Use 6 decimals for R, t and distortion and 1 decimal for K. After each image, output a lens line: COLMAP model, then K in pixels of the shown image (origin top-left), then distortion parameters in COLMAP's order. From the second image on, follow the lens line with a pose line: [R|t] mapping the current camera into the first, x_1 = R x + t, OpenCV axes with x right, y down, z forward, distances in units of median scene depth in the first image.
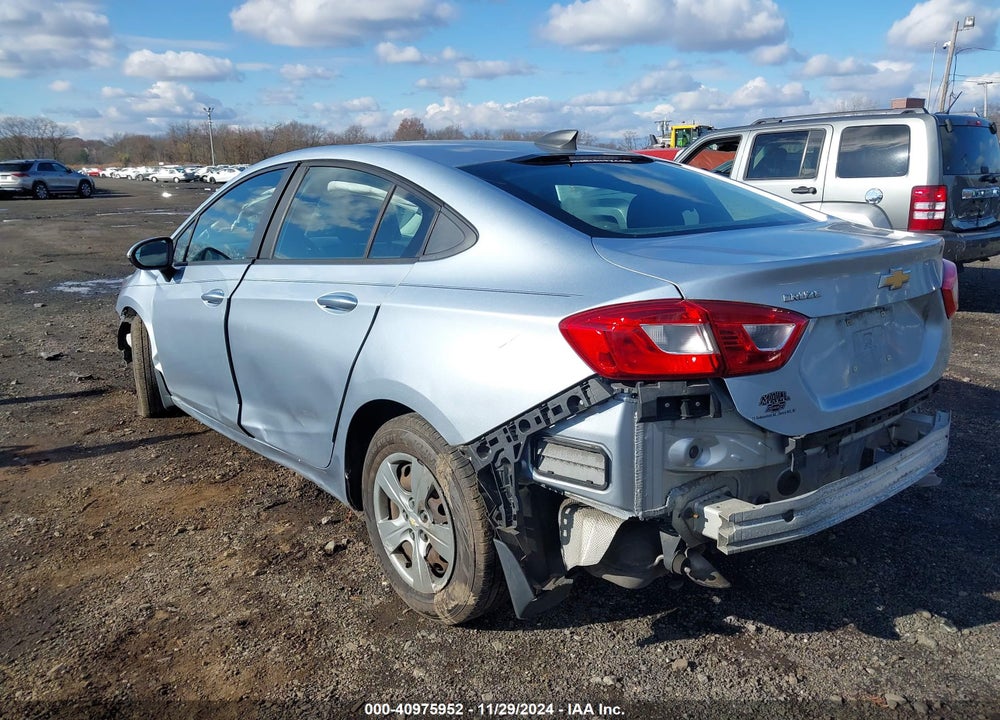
lens RADIAL K [[817.5, 0, 500.0], [0, 817.5, 360.0], [0, 0, 1]] dist [0.005206, -0.008329]
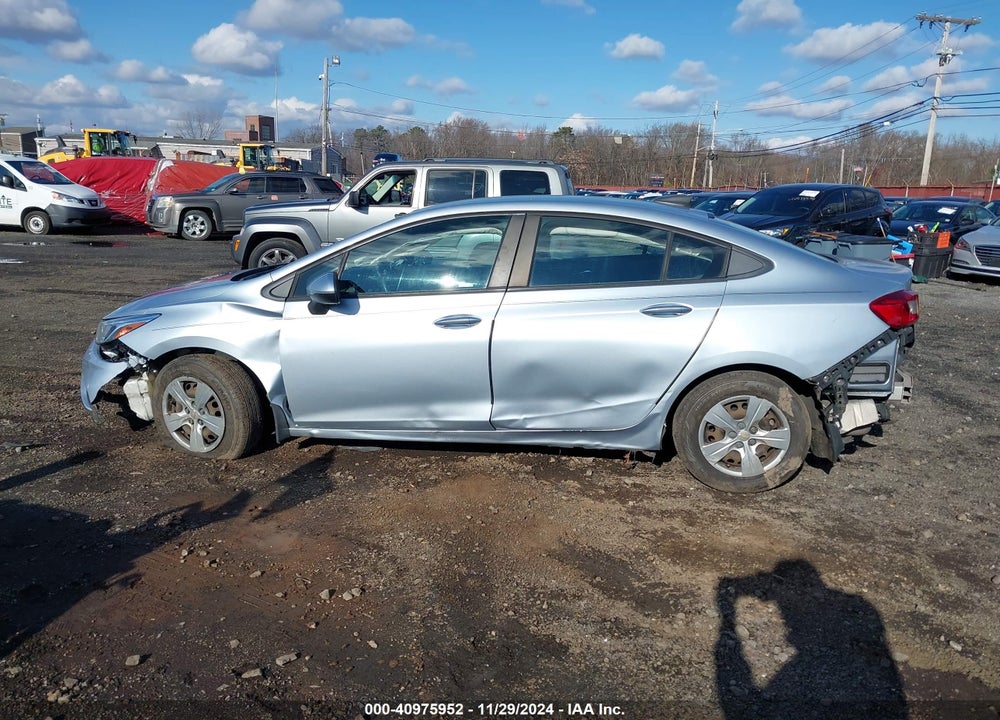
lens RADIAL K [[828.6, 0, 500.0], [0, 828.6, 360.0], [0, 0, 1]] dist [0.006740, -0.010416]
pose [[0.699753, -0.119512, 0.704317, -1.648762], [0.124208, 0.991245, 0.044796, -0.095477], [-0.703504, 0.056135, 0.708471, 0.139411]]
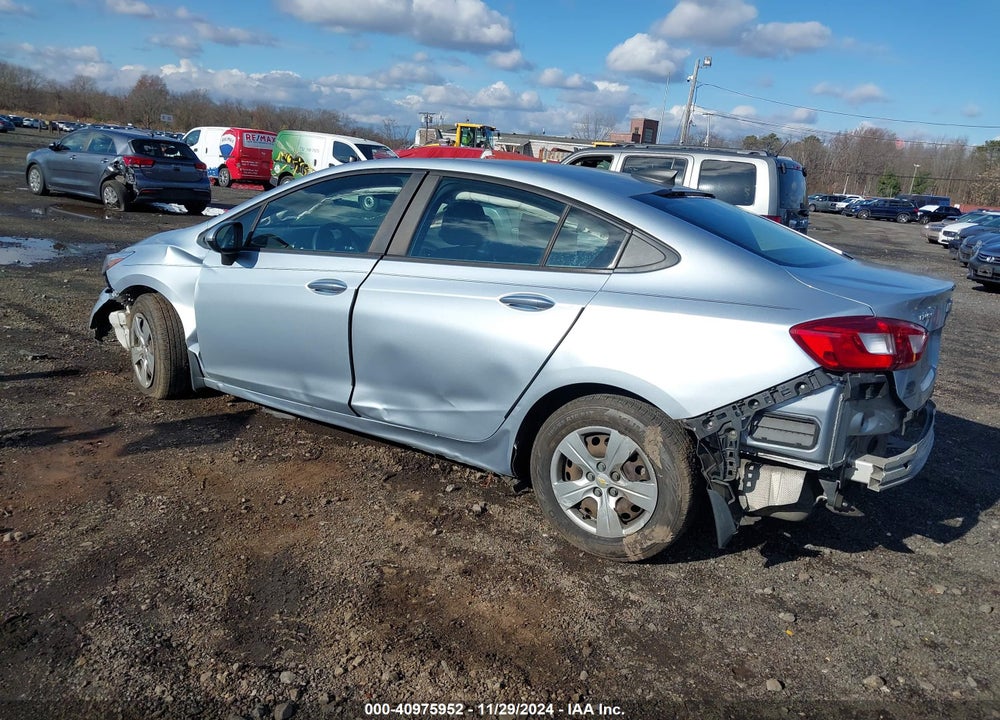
lens RADIAL K [[817.5, 0, 500.0], [0, 817.5, 360.0], [0, 0, 1]] dist [0.005206, -0.008329]
pose [[0.948763, 0.018368, 0.315455, -0.656417], [-0.023873, 0.999623, 0.013593, -0.000605], [-0.315086, -0.020427, 0.948843, -0.129825]]
